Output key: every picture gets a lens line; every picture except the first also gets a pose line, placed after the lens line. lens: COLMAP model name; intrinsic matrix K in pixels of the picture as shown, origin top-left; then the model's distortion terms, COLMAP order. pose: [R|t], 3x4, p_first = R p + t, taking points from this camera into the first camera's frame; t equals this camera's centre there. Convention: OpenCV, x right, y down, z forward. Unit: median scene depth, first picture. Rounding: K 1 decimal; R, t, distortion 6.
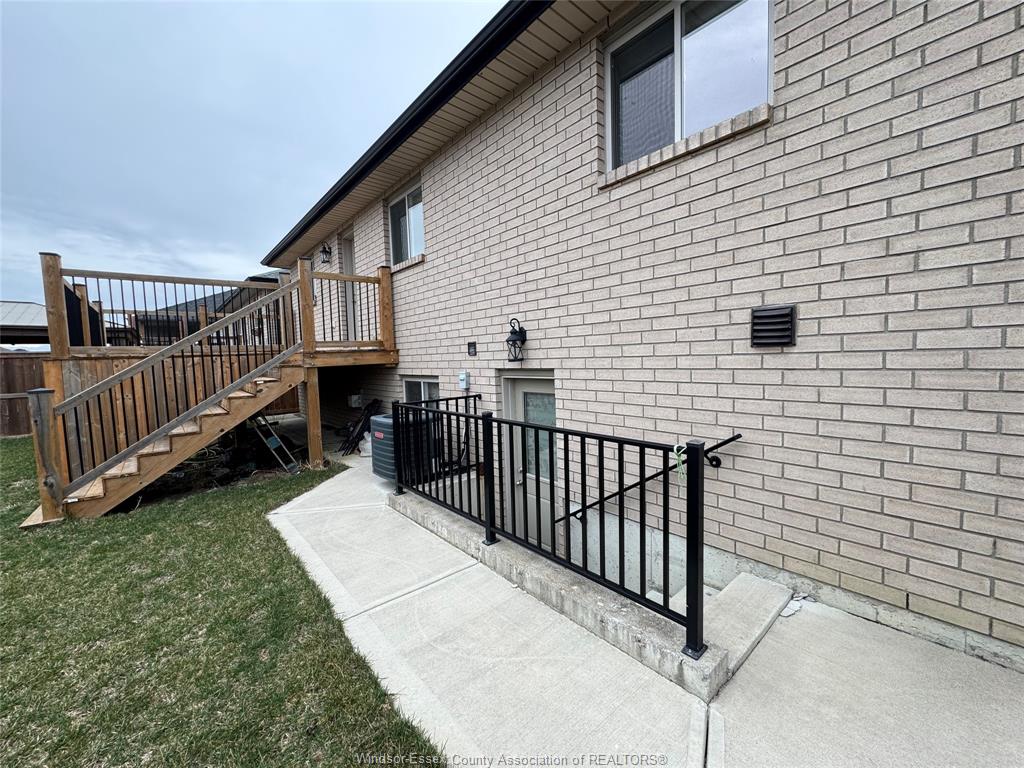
lens RADIAL K [[410.7, 0, 512.0], [0, 410.7, 384.0], [0, 0, 1]] dist [-0.000439, 0.000511]
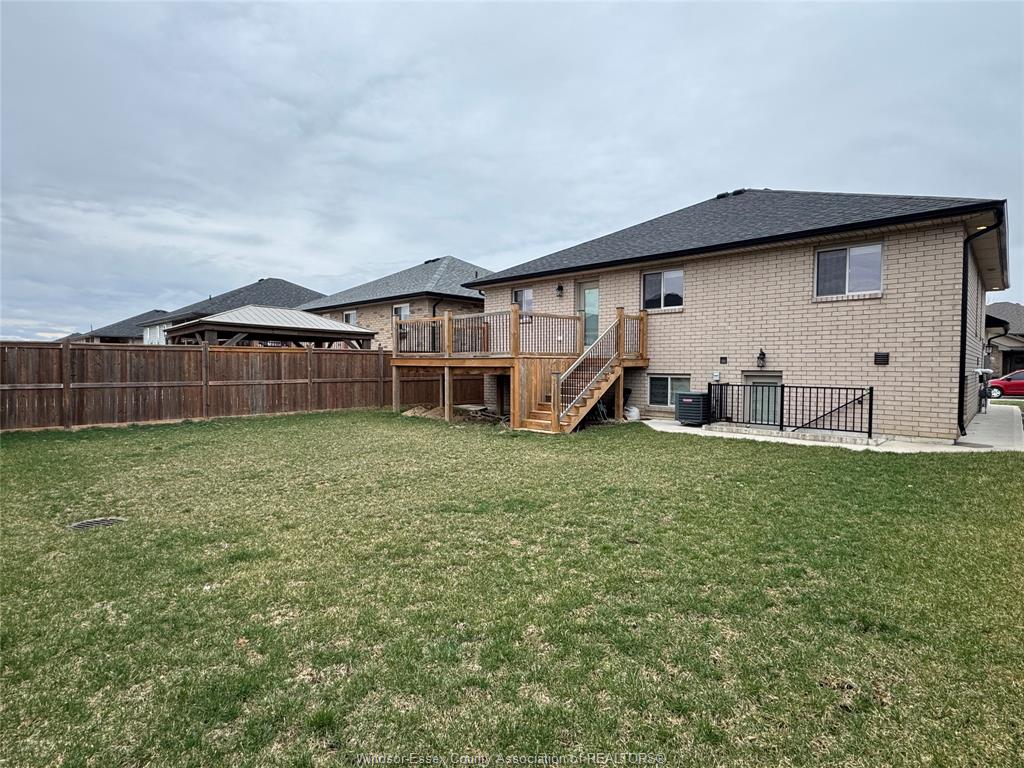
lens RADIAL K [[526.2, 0, 512.0], [0, 526.2, 384.0], [0, 0, 1]] dist [-0.003466, -0.000415]
pose [[0.994369, 0.031285, 0.101253, -2.435516], [-0.027965, 0.999029, -0.034049, 0.258932], [-0.102220, 0.031026, 0.994278, -2.565133]]
